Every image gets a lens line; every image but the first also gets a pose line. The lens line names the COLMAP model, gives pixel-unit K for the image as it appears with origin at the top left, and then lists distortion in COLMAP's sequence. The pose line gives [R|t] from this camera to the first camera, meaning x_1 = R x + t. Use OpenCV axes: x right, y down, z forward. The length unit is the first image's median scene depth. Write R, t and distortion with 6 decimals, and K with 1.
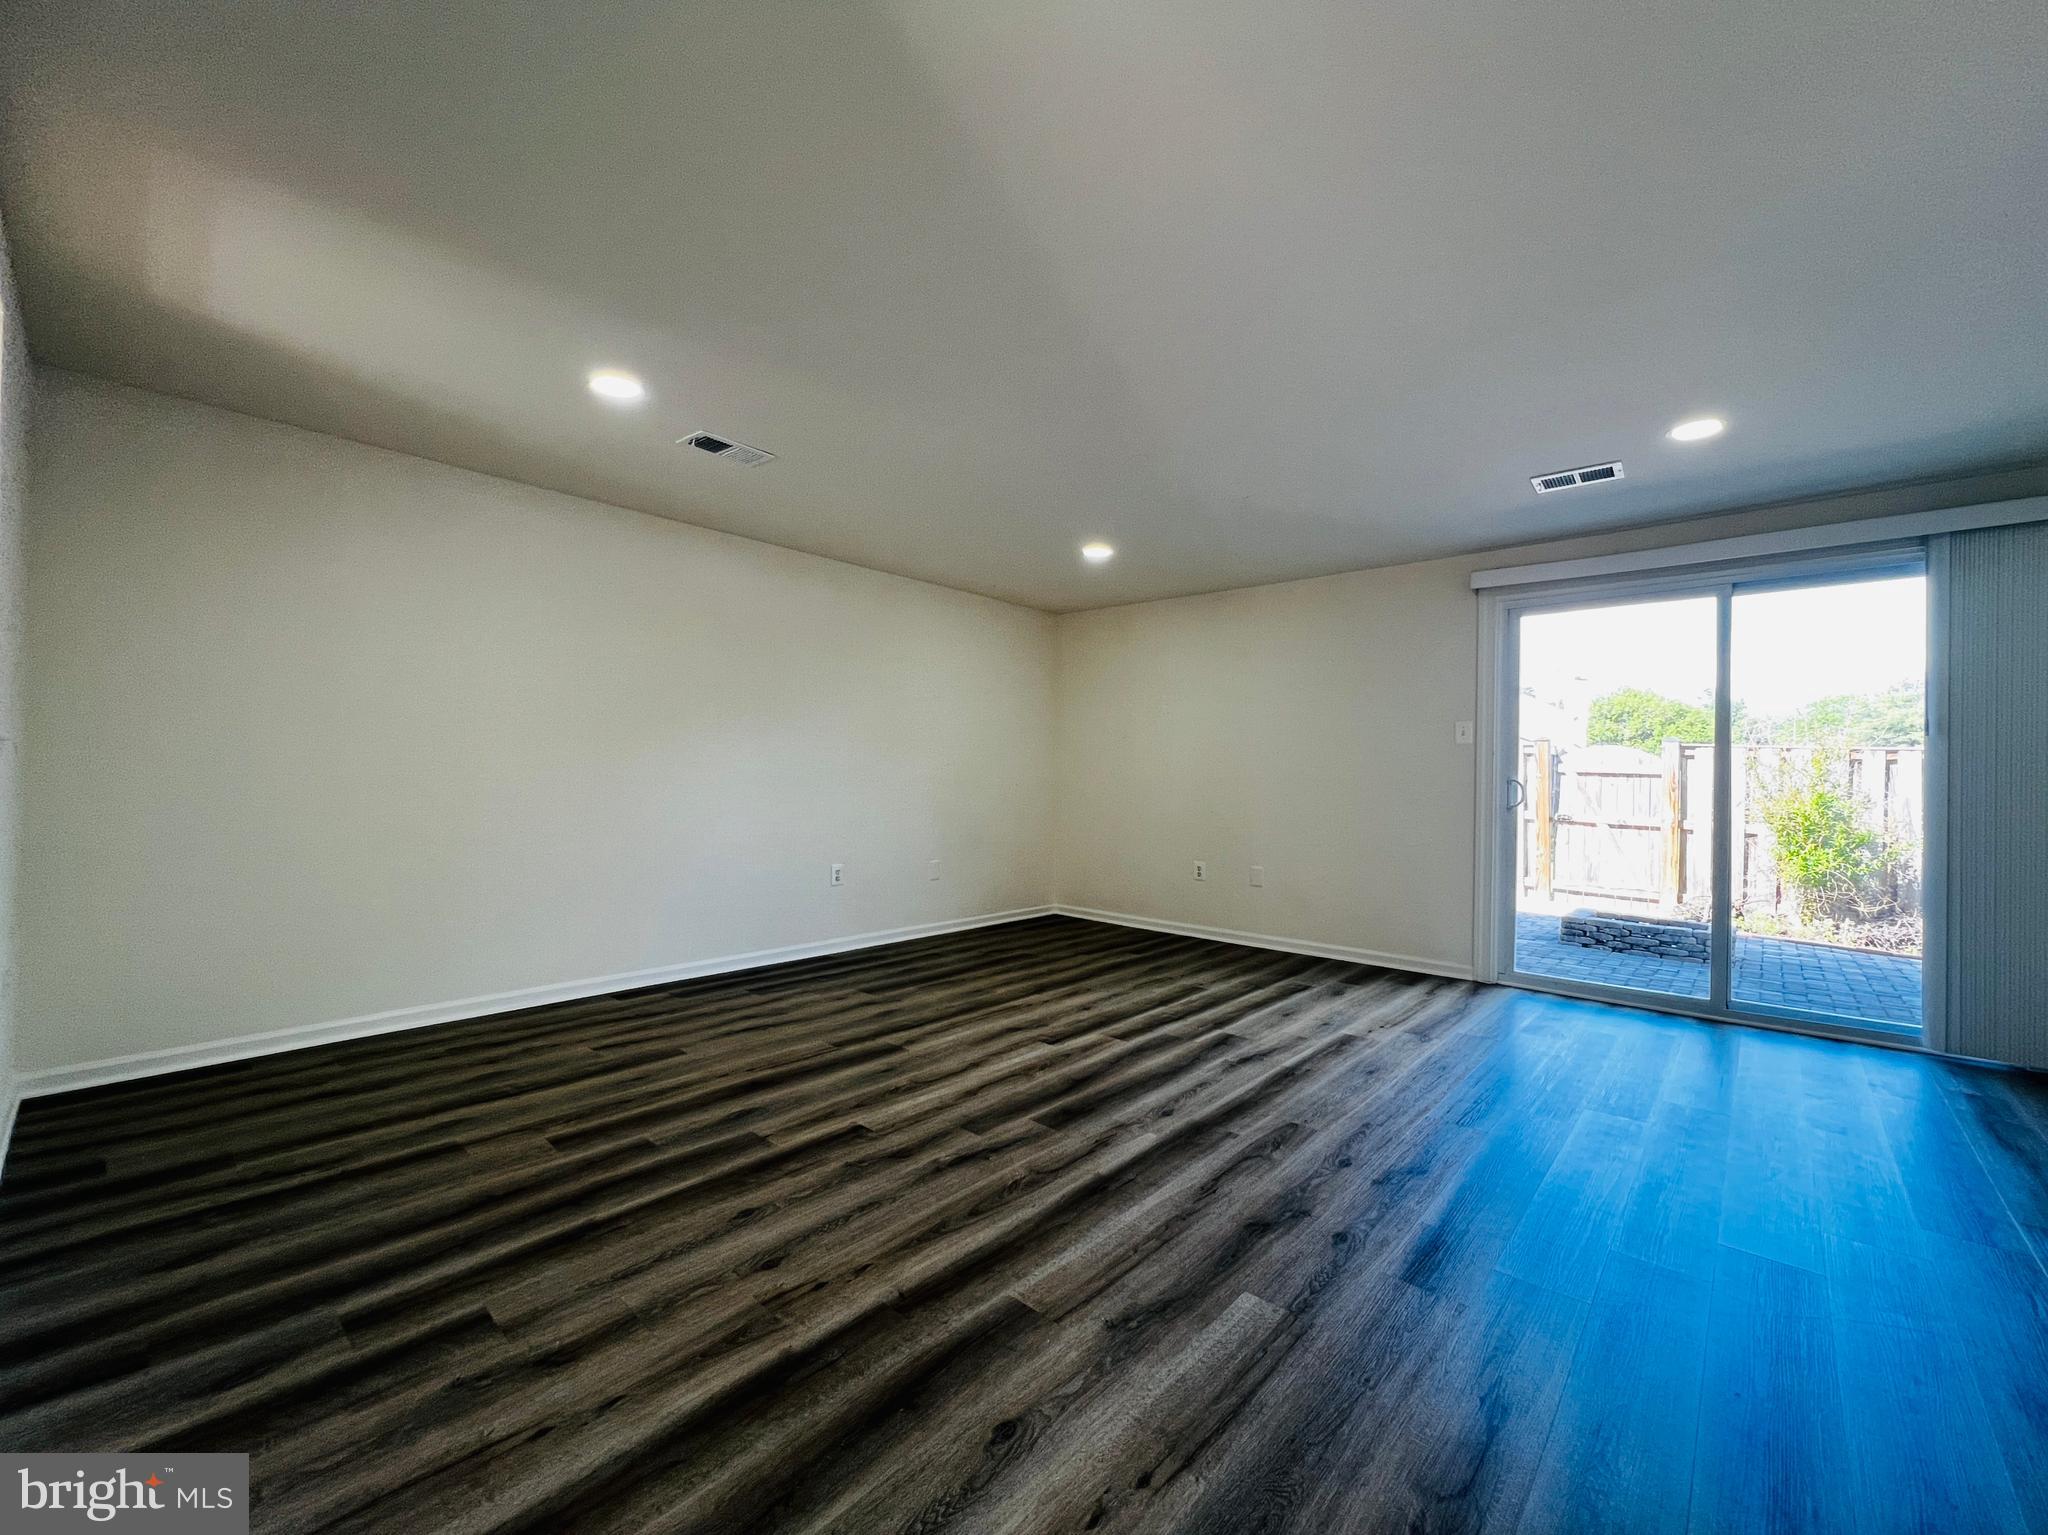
lens RADIAL K [[821.4, 0, 1024.2], [0, 821.4, 770.5], [0, 0, 1]] dist [-0.001042, -0.000358]
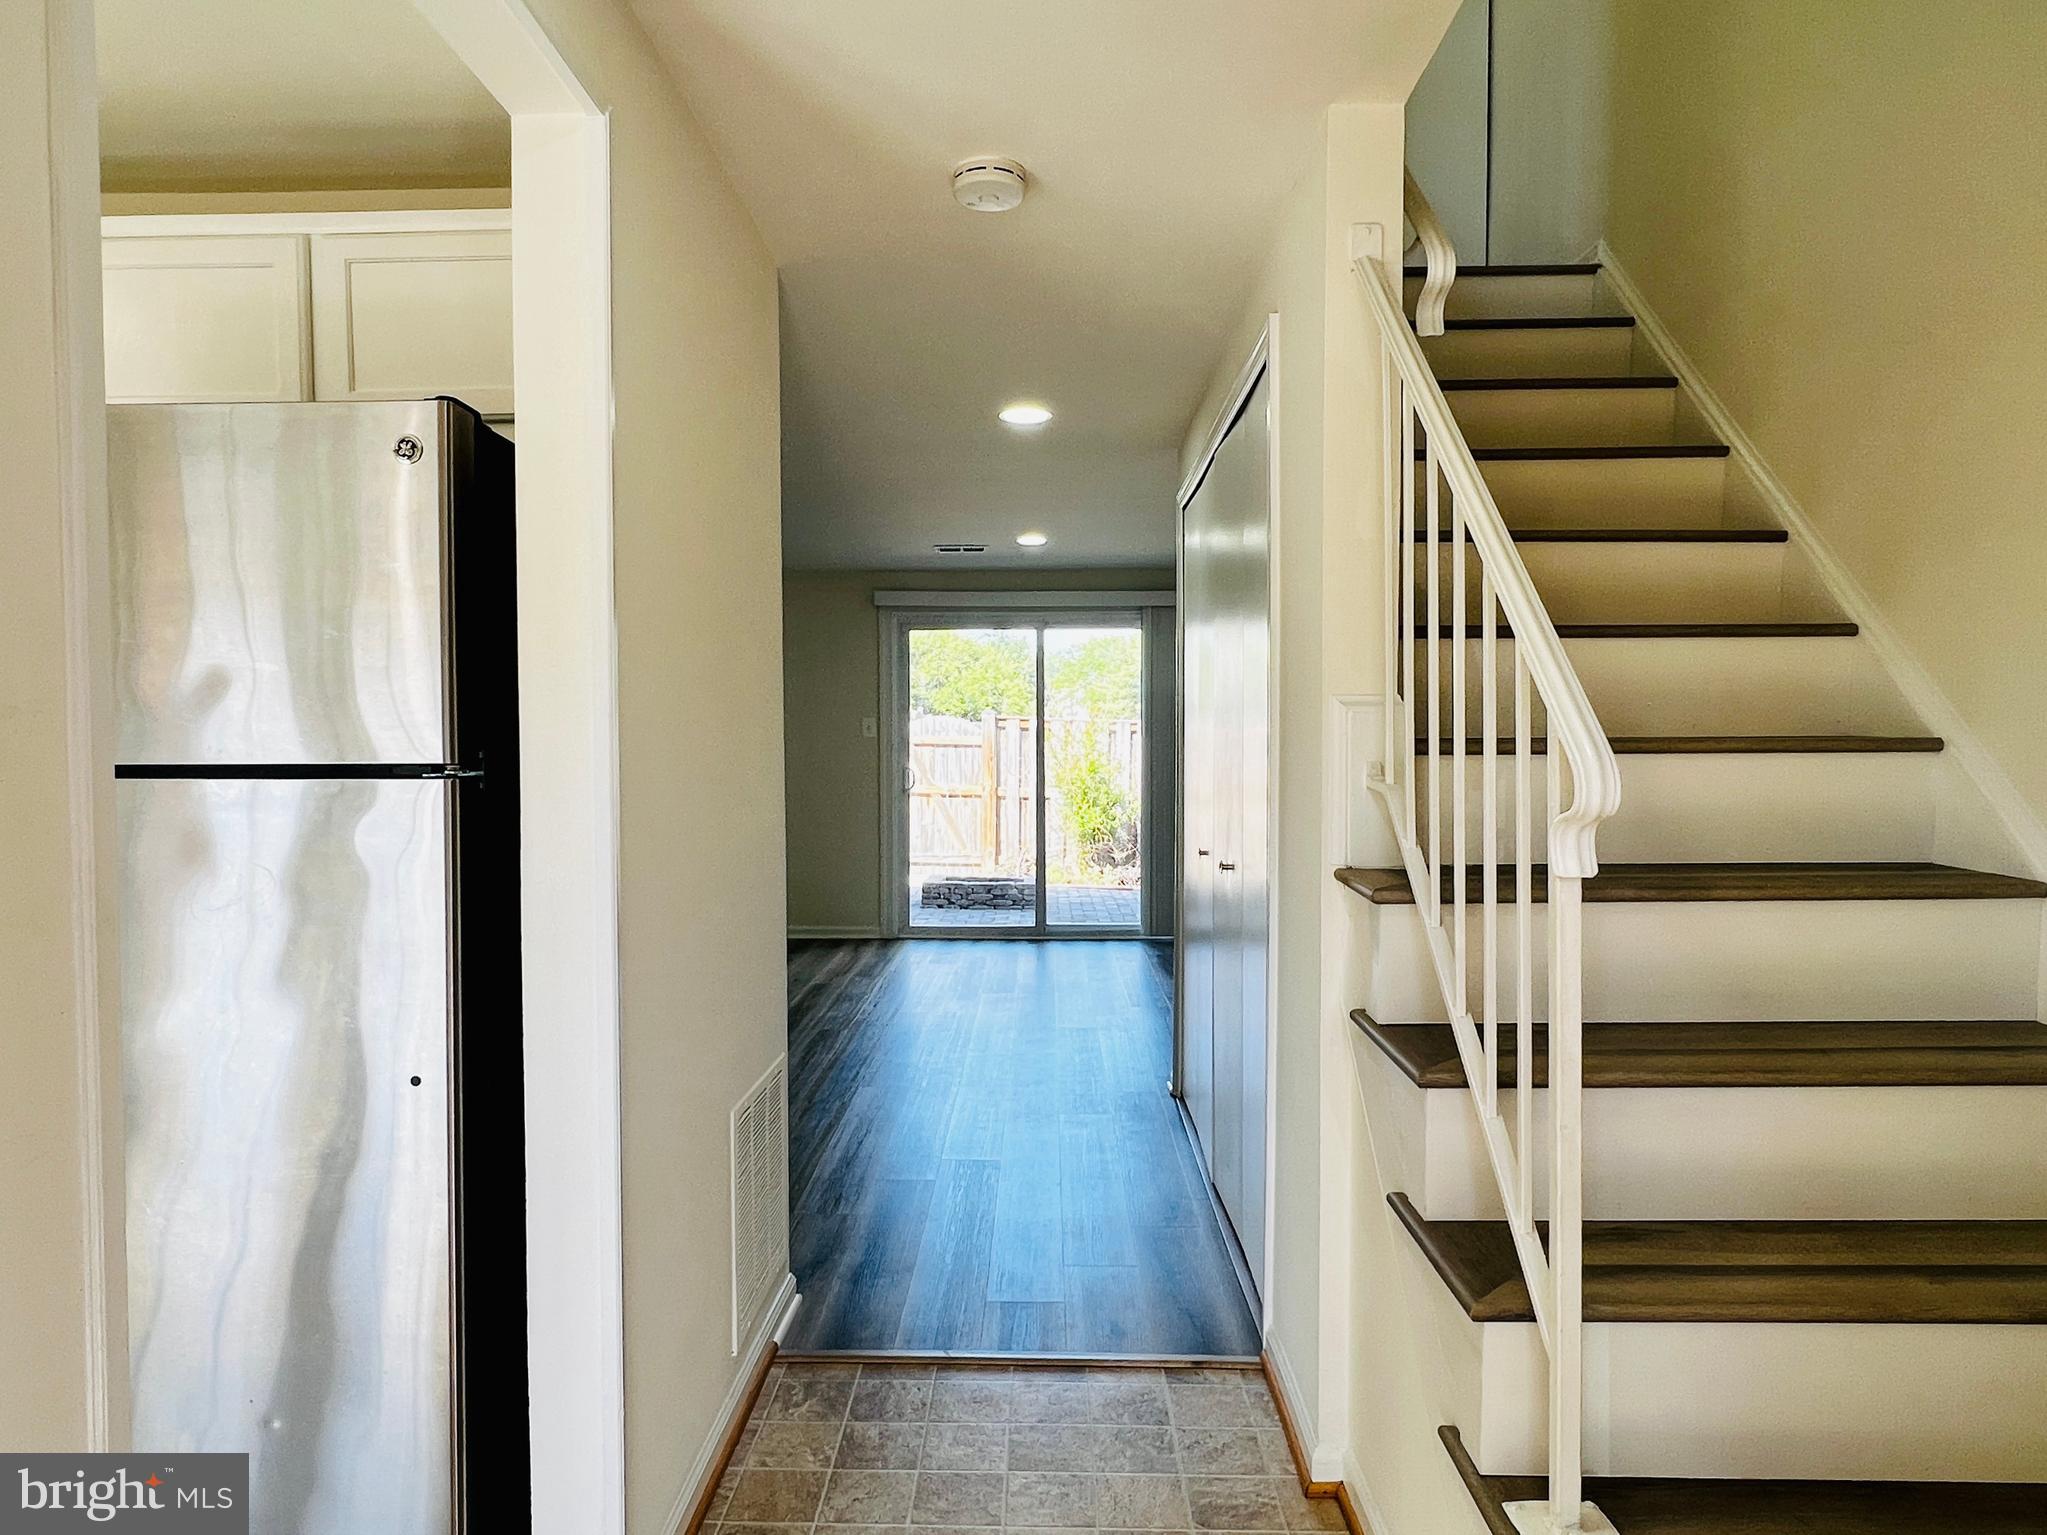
lens RADIAL K [[1189.7, 0, 1023.5], [0, 1189.7, 767.5], [0, 0, 1]] dist [0.004914, 0.000866]
pose [[0.755312, -0.031062, 0.654629, -0.553559], [0.008750, 0.999265, 0.037319, -0.068717], [-0.655307, -0.022459, 0.755028, -0.565978]]
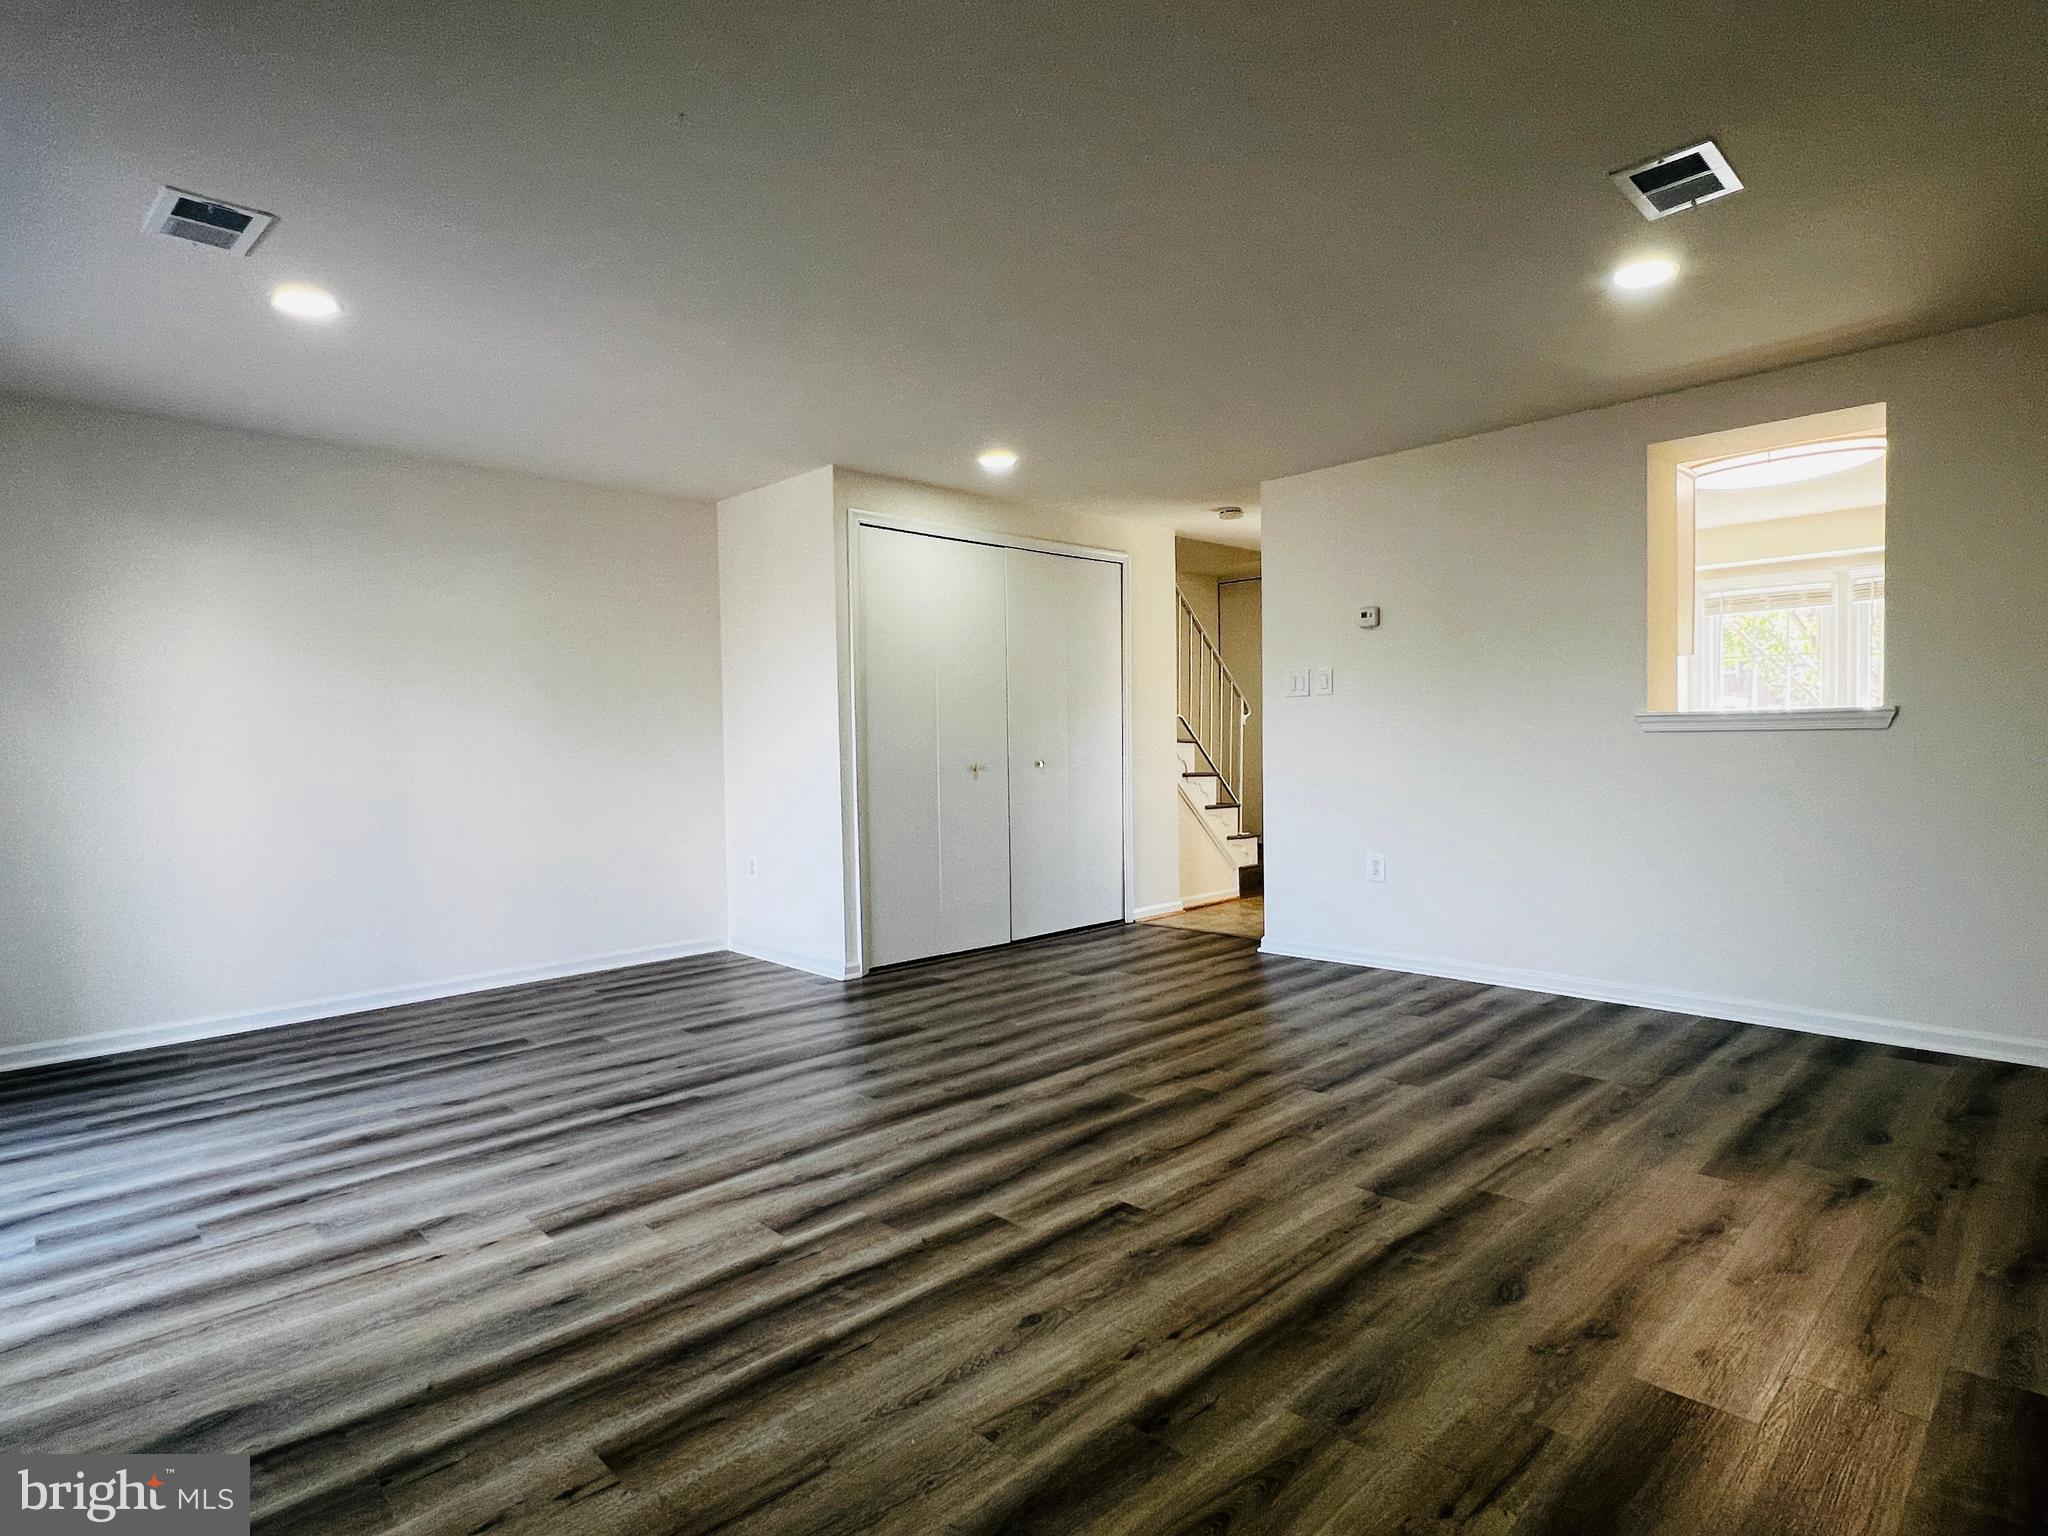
lens RADIAL K [[1088.3, 0, 1024.0], [0, 1088.3, 768.0], [0, 0, 1]] dist [0.001488, -0.000279]
pose [[-0.997586, 0.000163, 0.069447, 0.050228], [0.001483, 0.999819, 0.018949, 0.013257], [-0.069432, 0.019006, -0.997406, 1.805116]]
